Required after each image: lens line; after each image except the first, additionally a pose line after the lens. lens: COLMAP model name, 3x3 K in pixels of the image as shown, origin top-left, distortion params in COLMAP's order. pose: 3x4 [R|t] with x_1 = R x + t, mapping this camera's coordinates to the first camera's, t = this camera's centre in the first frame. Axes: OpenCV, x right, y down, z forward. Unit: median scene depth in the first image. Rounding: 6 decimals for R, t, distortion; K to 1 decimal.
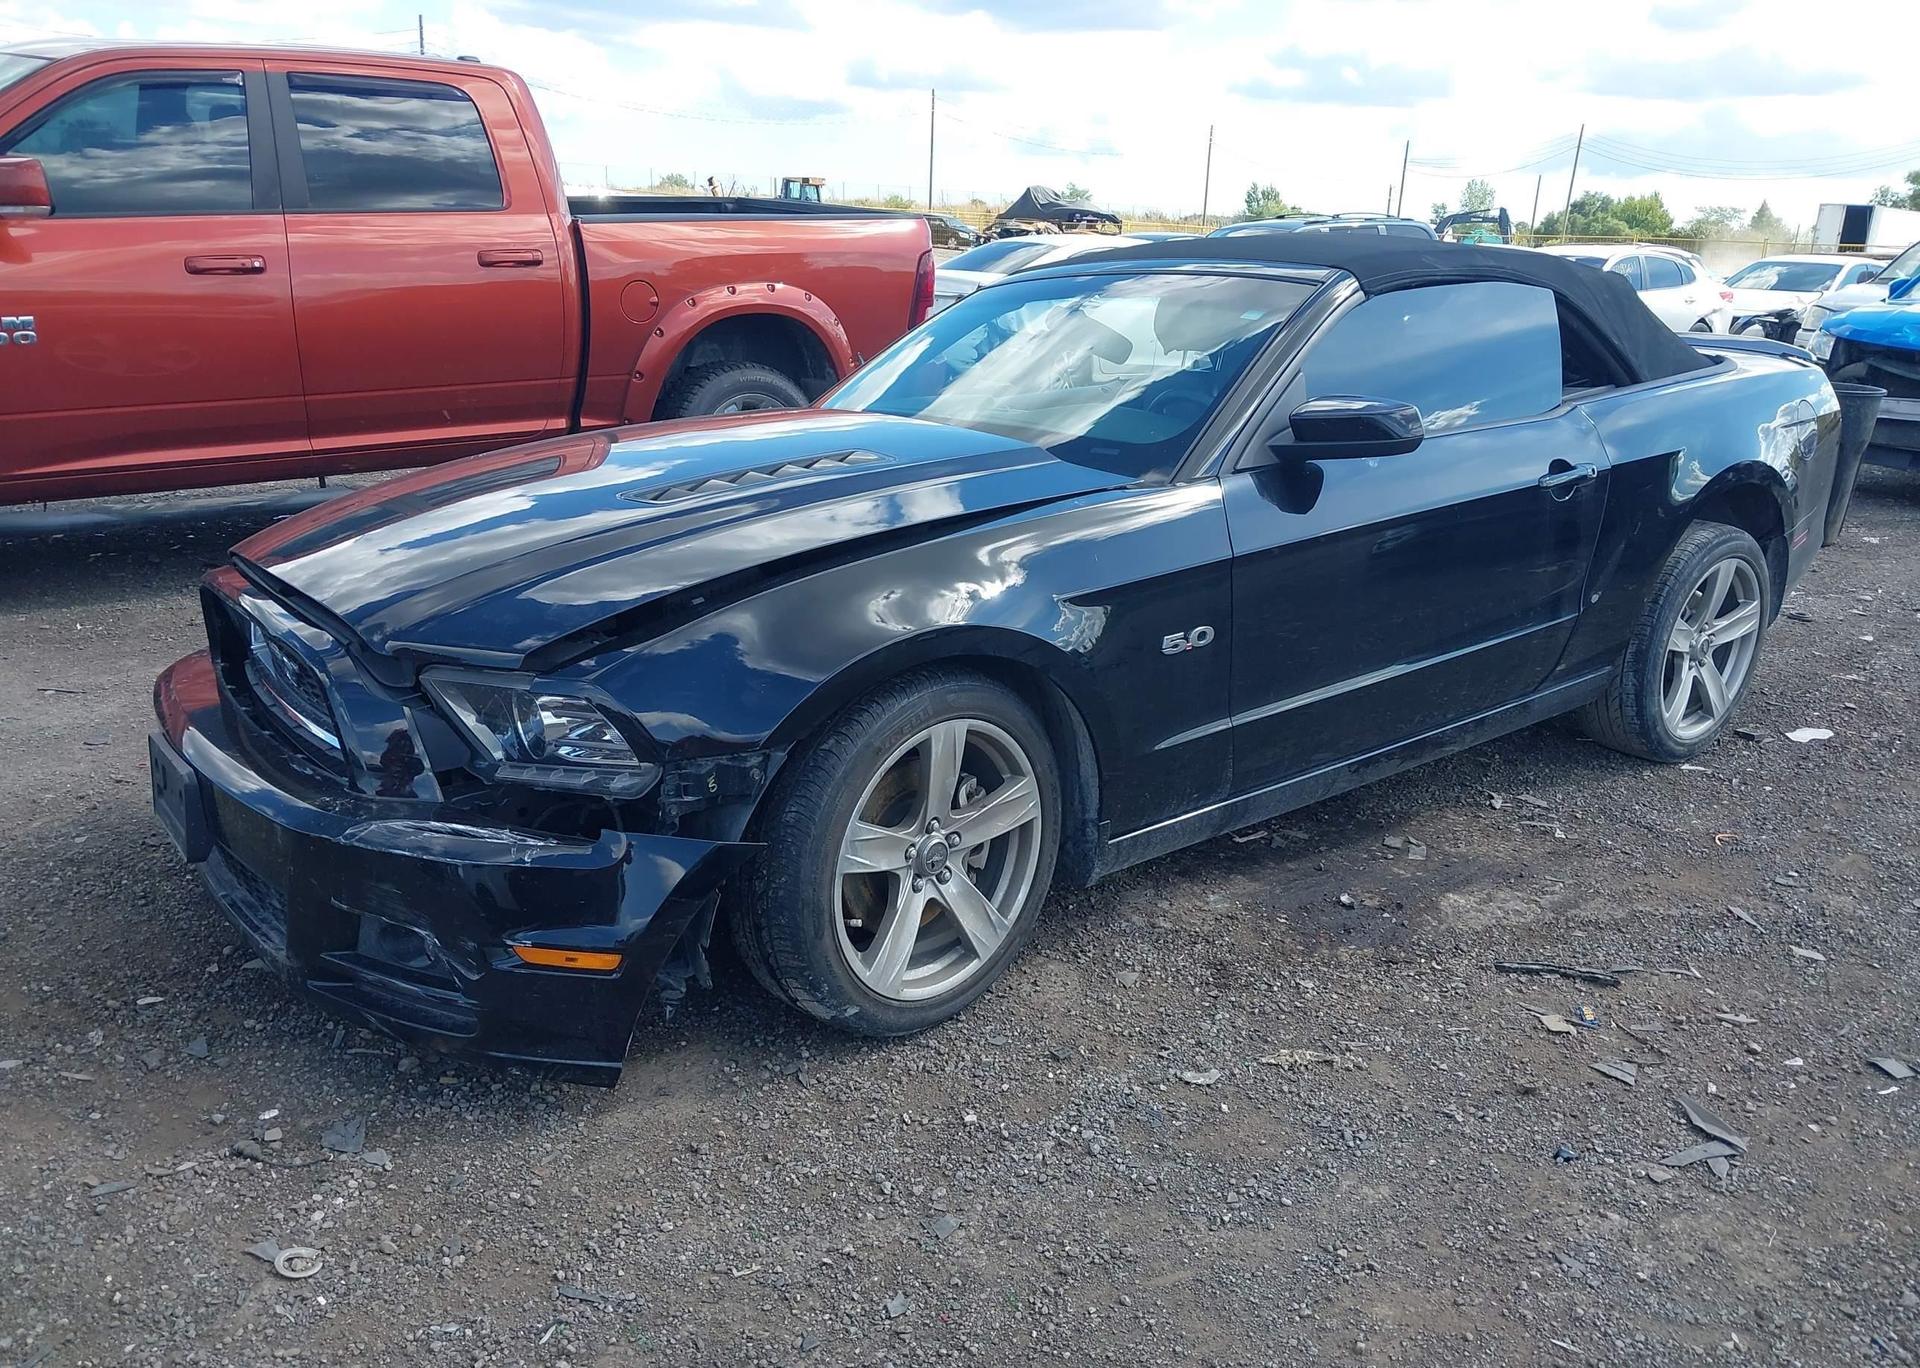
lens RADIAL K [[1566.8, 0, 971.8], [0, 1566.8, 709.4], [0, 0, 1]] dist [-0.005711, 0.017797]
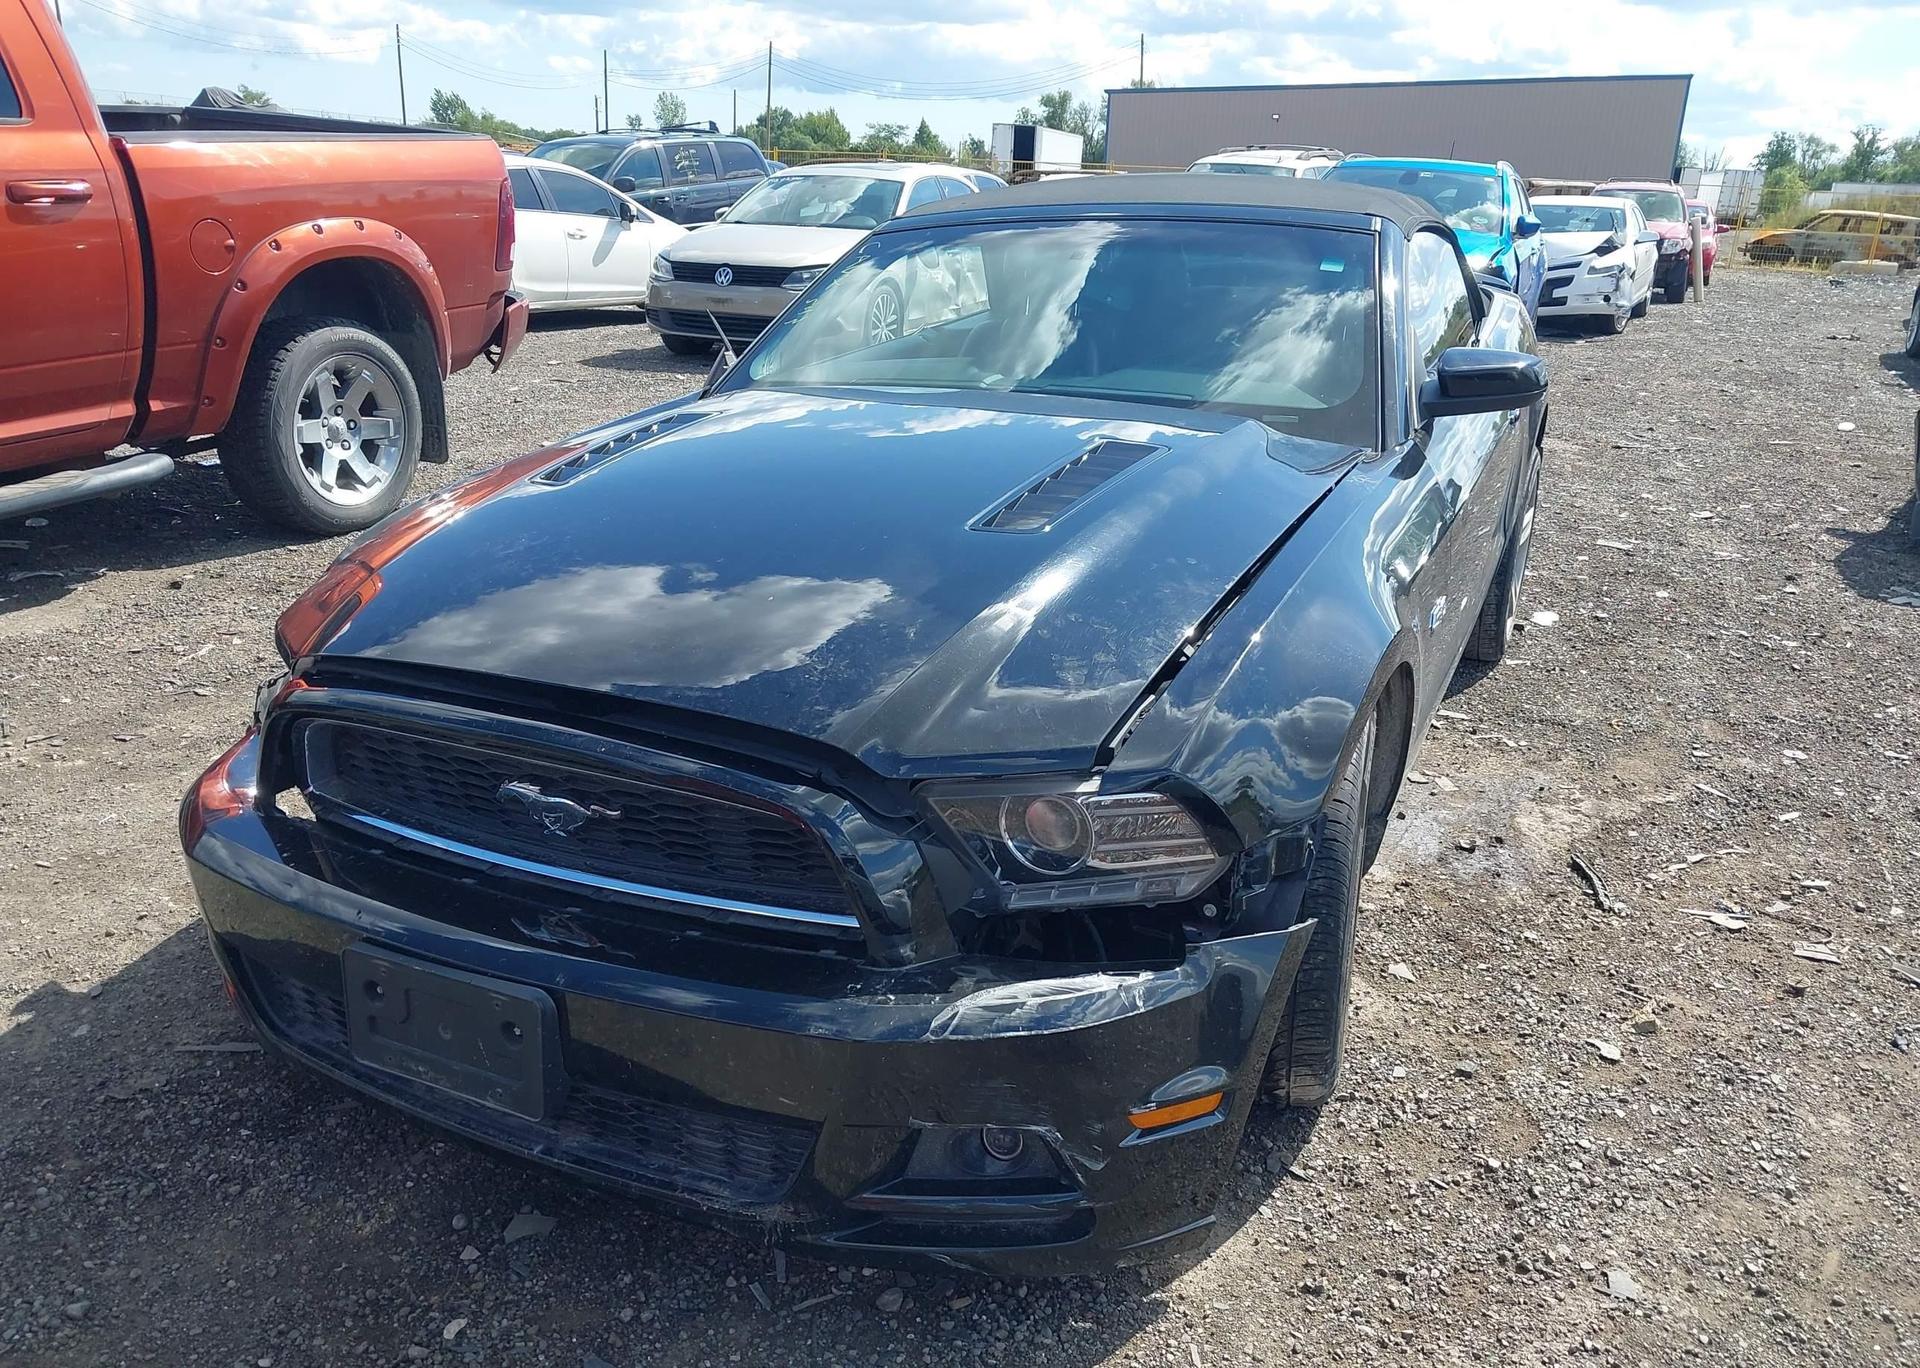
lens RADIAL K [[1566.8, 0, 971.8], [0, 1566.8, 709.4], [0, 0, 1]] dist [-0.005711, 0.017797]
pose [[0.880538, -0.151367, 0.449156, -0.261660], [0.128109, 0.988370, 0.081936, -0.047423], [-0.456334, -0.014607, 0.889689, 0.129967]]
